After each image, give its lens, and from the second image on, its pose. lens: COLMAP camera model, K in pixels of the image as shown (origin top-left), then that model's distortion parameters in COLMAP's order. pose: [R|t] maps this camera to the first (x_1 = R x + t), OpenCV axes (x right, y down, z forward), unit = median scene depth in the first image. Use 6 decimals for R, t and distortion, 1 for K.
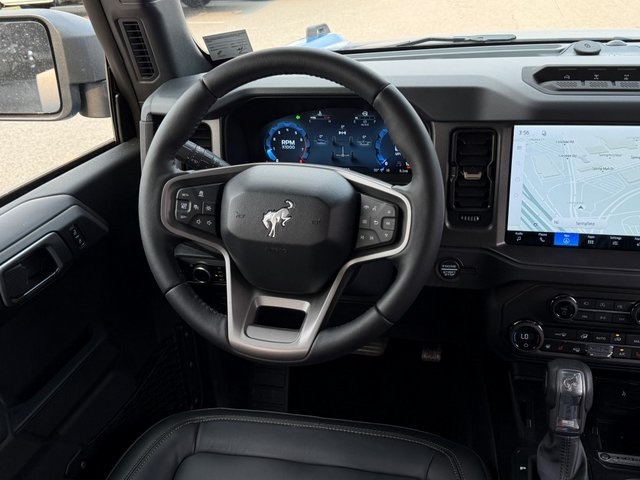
lens RADIAL K [[670.3, 0, 320.0], [0, 670.3, 240.0], [0, 0, 1]] dist [0.011591, -0.018188]
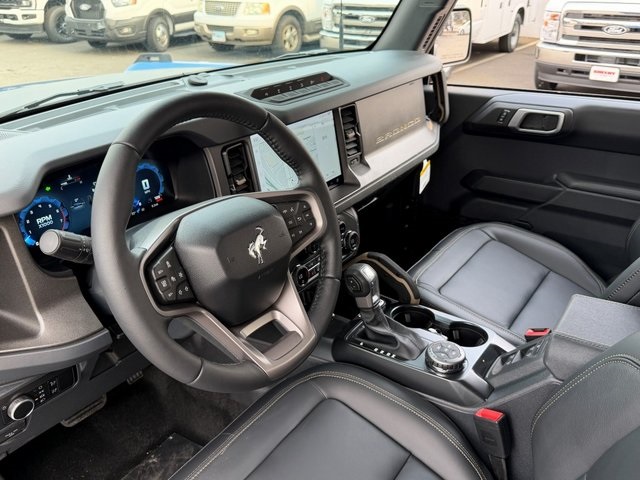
lens RADIAL K [[525.1, 0, 320.0], [0, 525.1, 240.0], [0, 0, 1]] dist [0.001397, -0.003392]
pose [[0.370719, -0.366166, 0.853516, -0.609559], [0.388401, 0.895901, 0.215651, -0.150366], [-0.843630, 0.251561, 0.474347, 0.421115]]
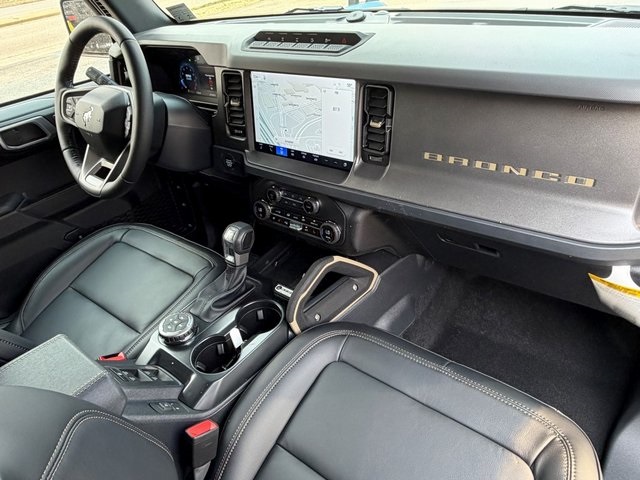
lens RADIAL K [[444.9, 0, 320.0], [0, 444.9, 240.0], [0, 0, 1]] dist [0.044683, -0.103231]
pose [[0.913641, 0.189253, -0.359782, 0.846763], [-0.114551, 0.969016, 0.218829, -0.036921], [0.390049, -0.158718, 0.907012, 0.068436]]
